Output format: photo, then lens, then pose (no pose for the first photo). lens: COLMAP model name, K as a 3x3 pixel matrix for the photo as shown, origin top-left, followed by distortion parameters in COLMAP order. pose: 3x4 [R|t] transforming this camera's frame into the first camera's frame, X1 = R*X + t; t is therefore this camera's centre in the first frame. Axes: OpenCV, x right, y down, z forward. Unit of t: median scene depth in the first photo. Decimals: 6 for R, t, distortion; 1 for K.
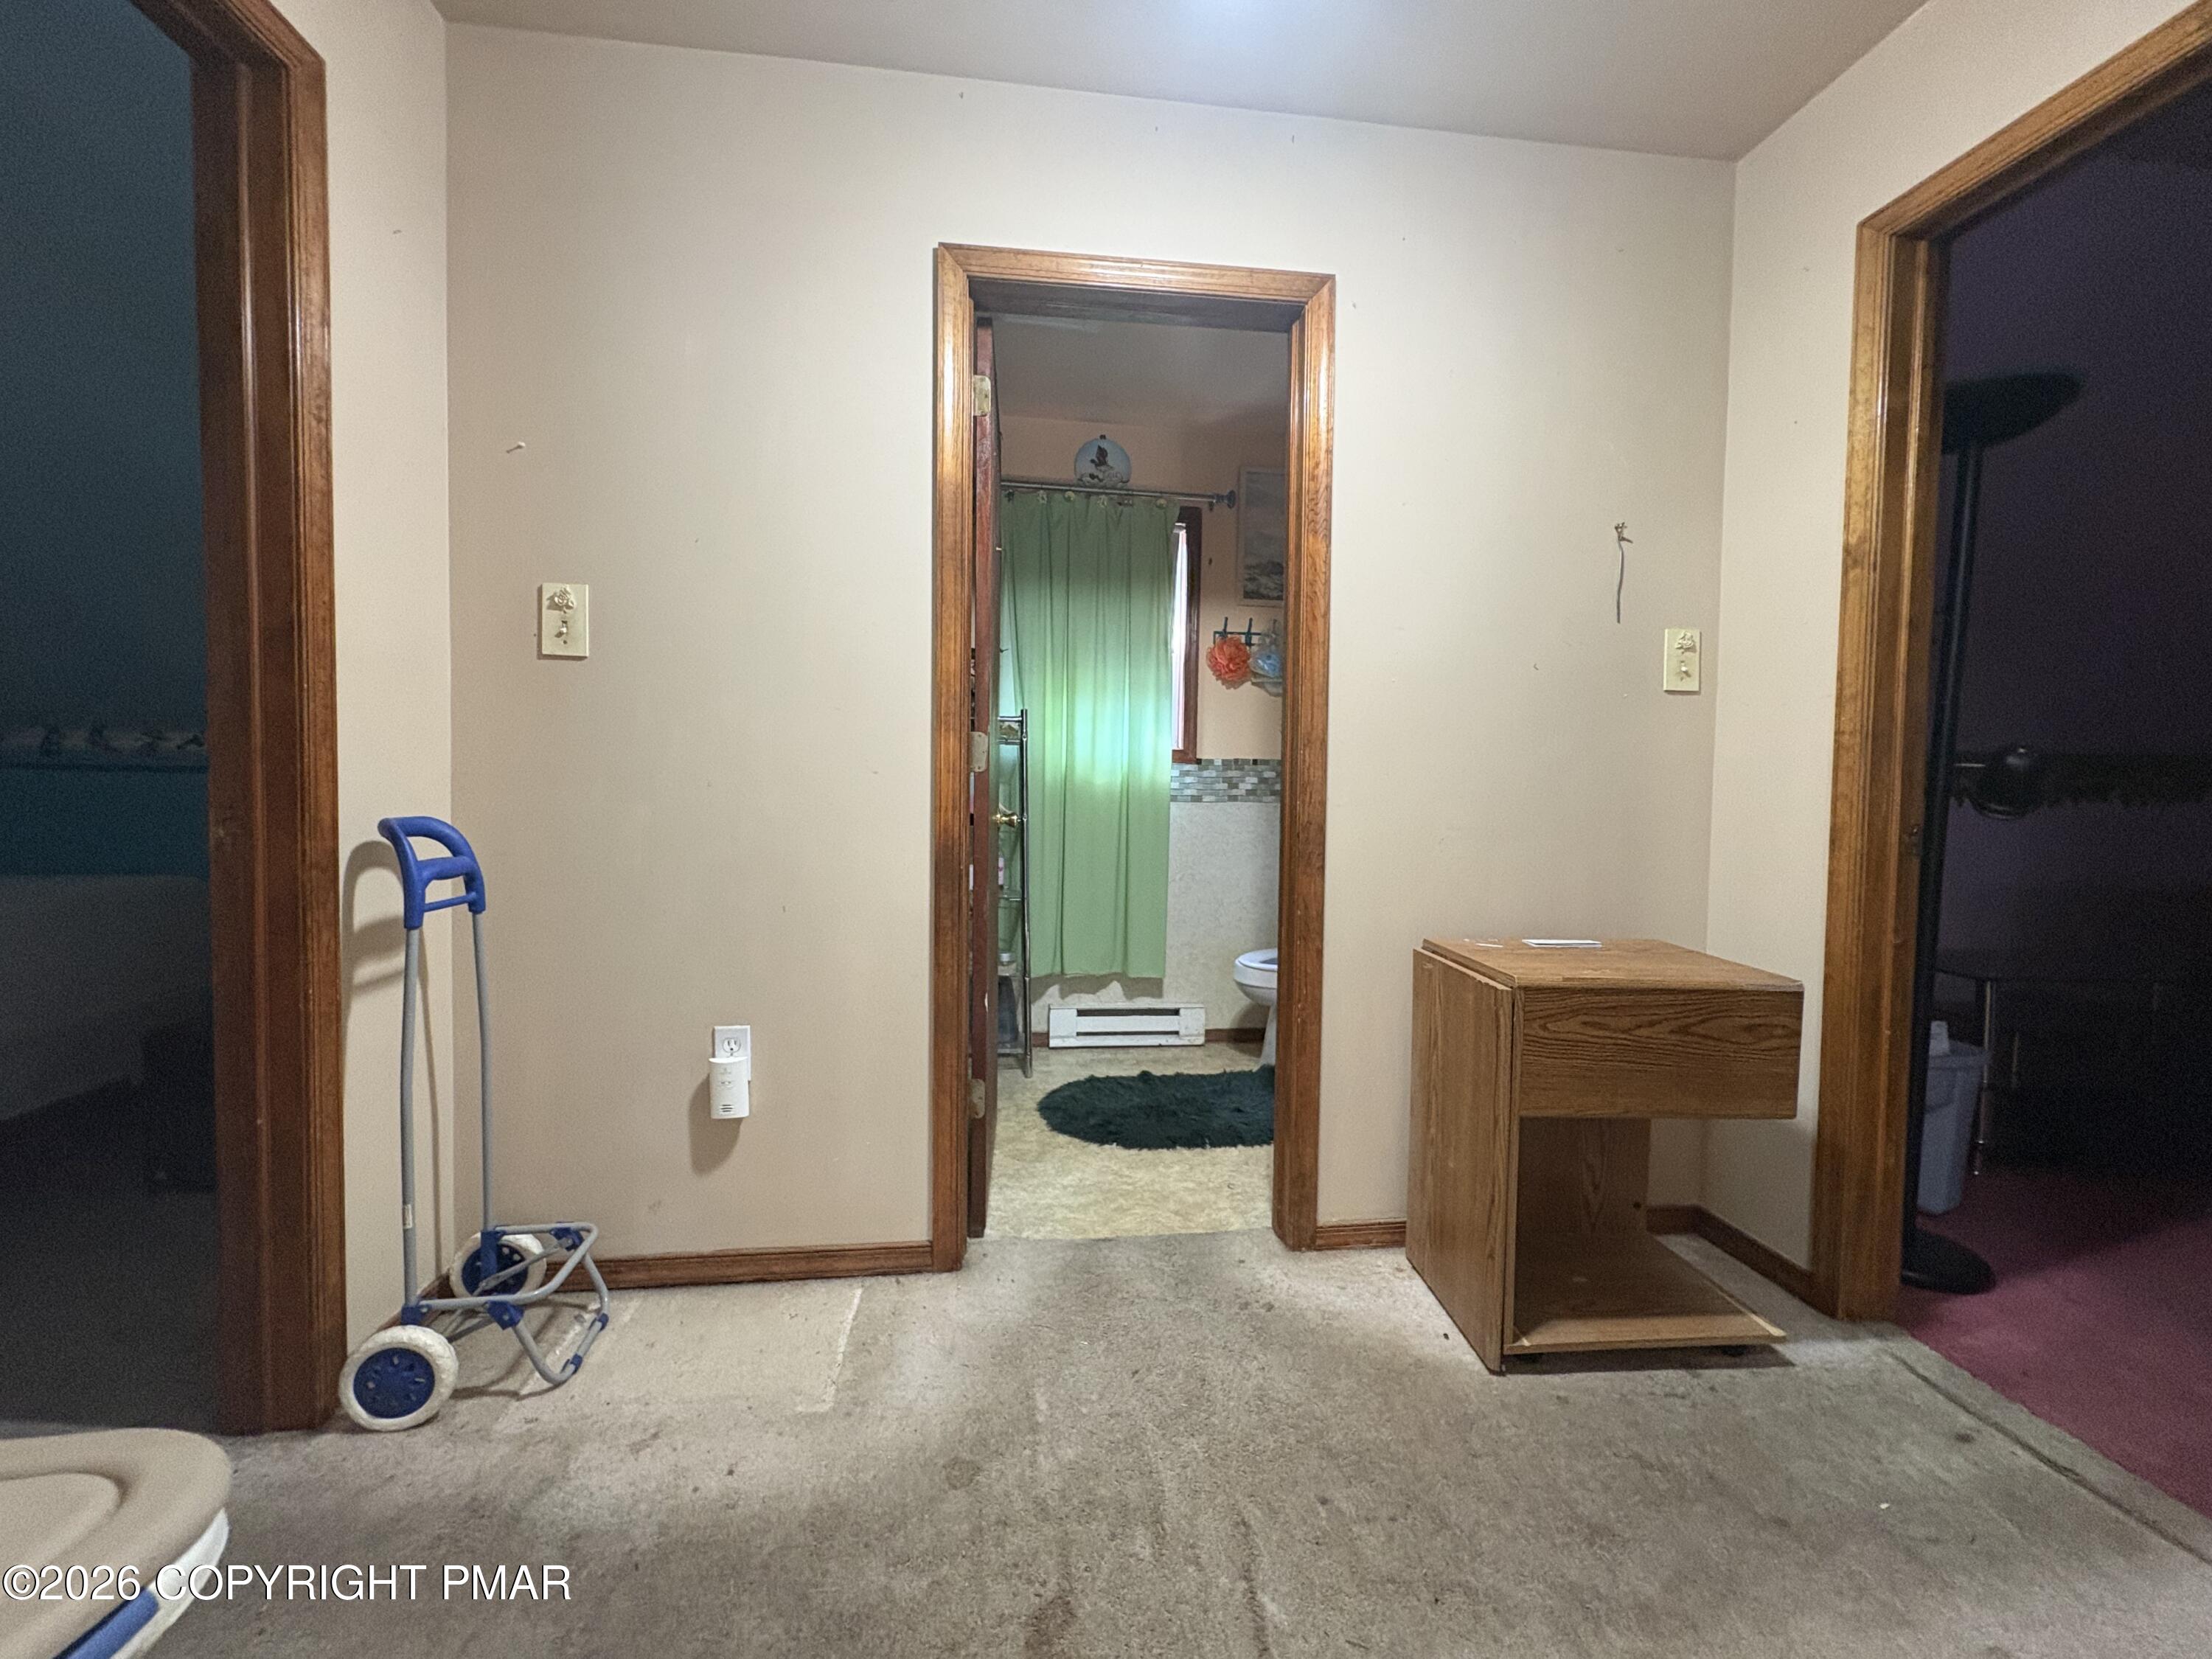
lens RADIAL K [[881.5, 0, 1107.7], [0, 881.5, 822.0], [0, 0, 1]] dist [0.005769, -0.001590]
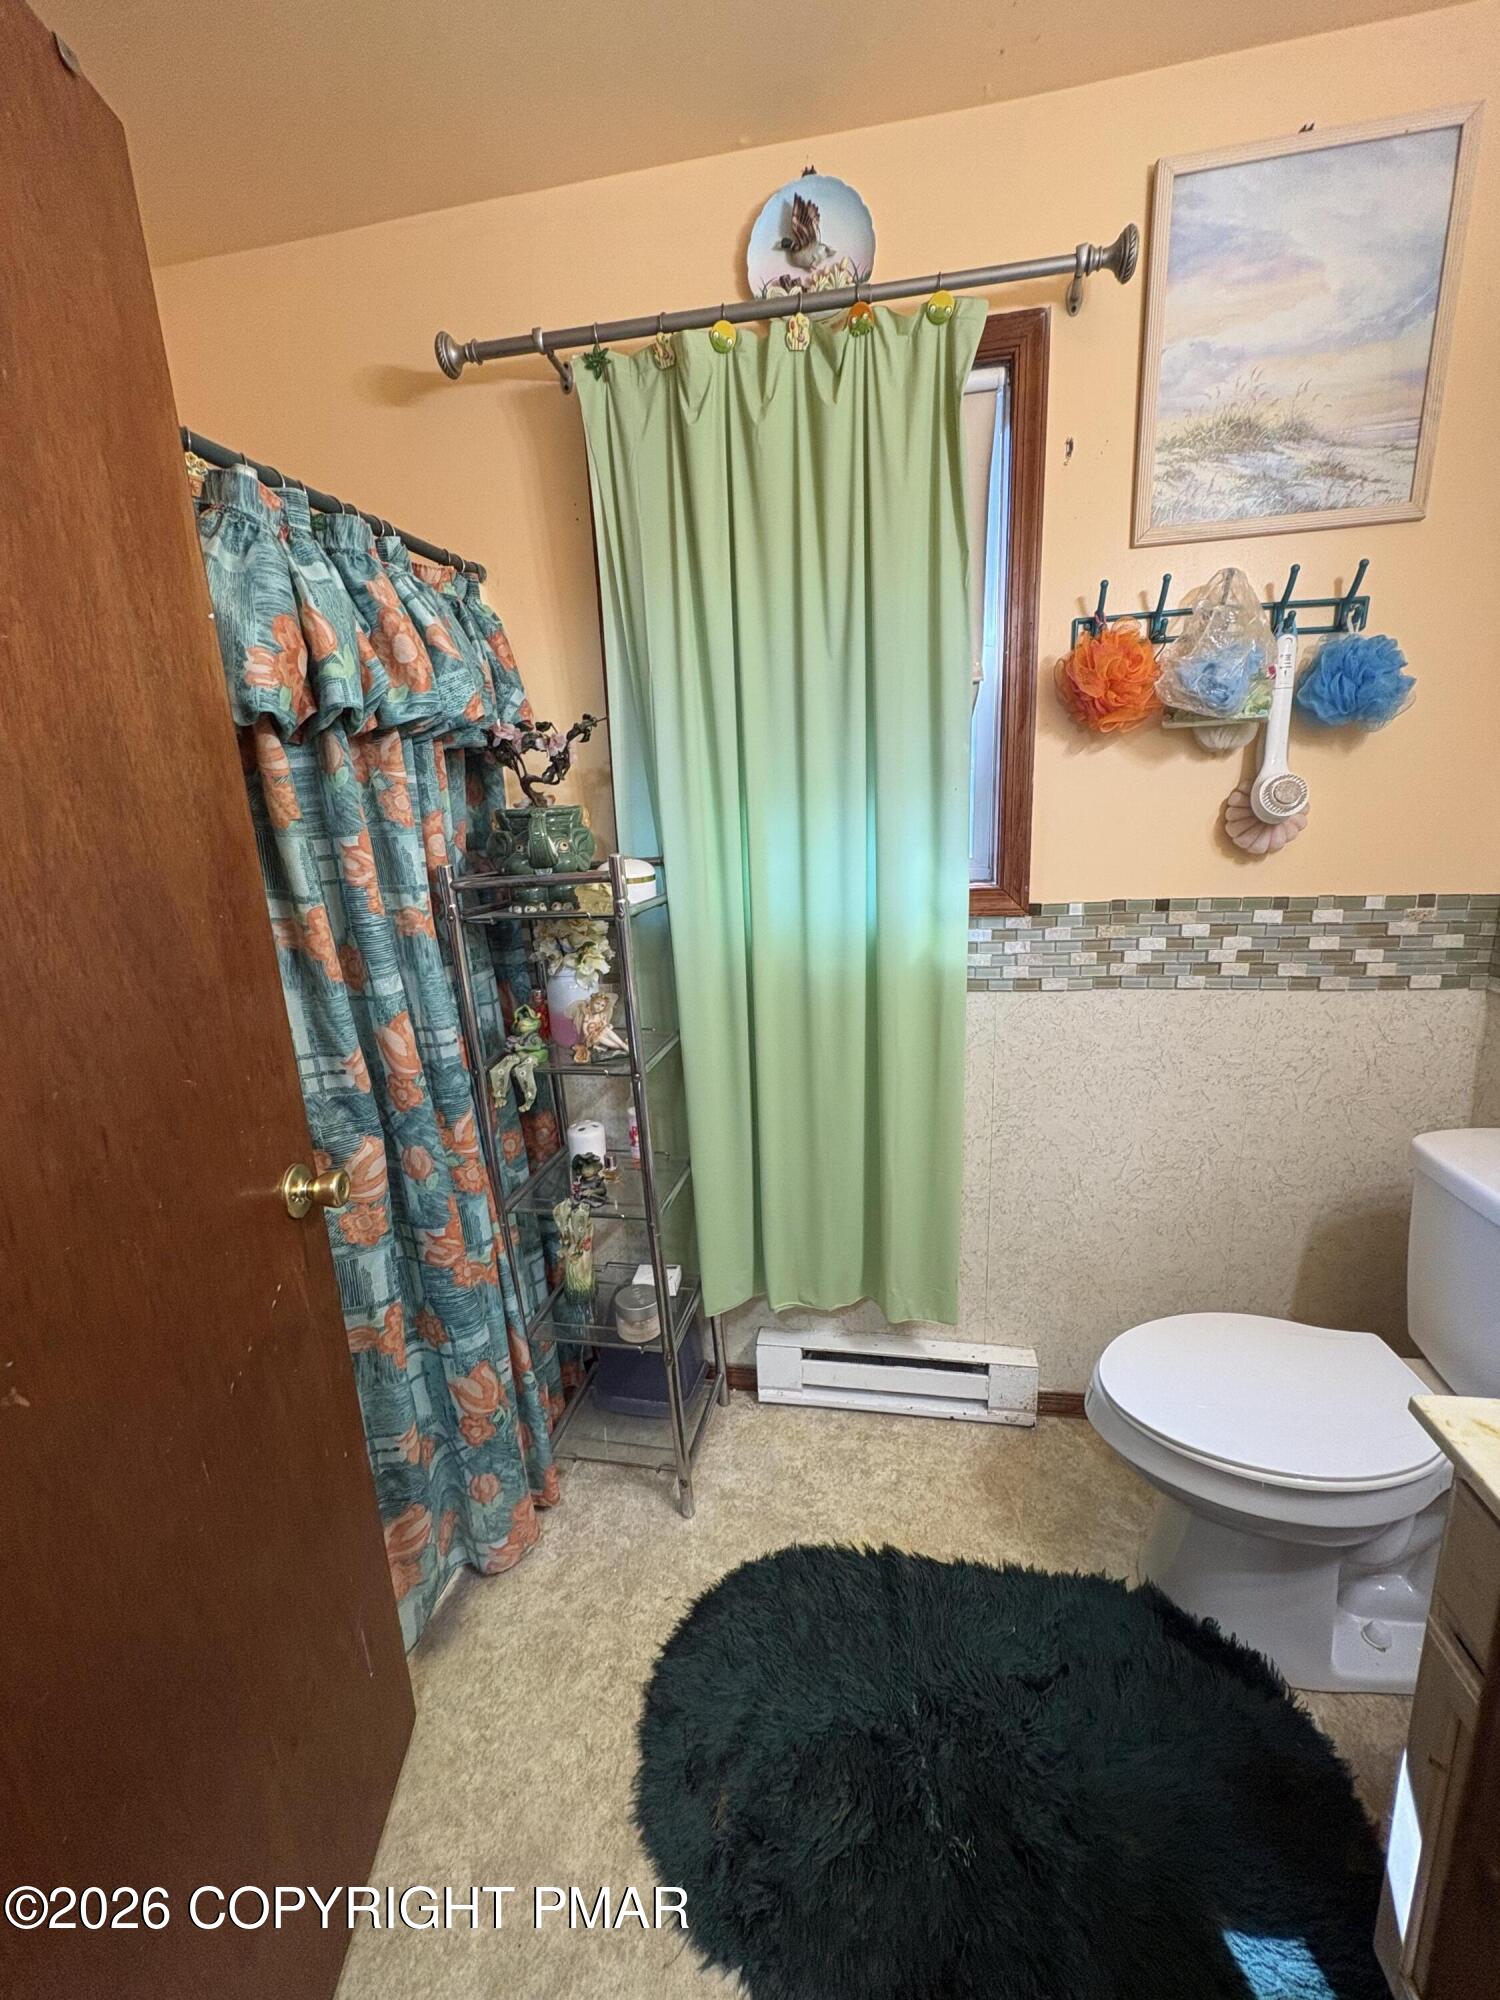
lens RADIAL K [[797.1, 0, 747.5], [0, 797.1, 999.4], [0, 0, 1]] dist [0.005769, -0.001590]
pose [[0.951845, 0.009137, -0.306442, 0.088290], [0.047780, 0.982921, 0.177716, -0.106341], [0.302832, -0.183800, 0.935152, 0.531090]]
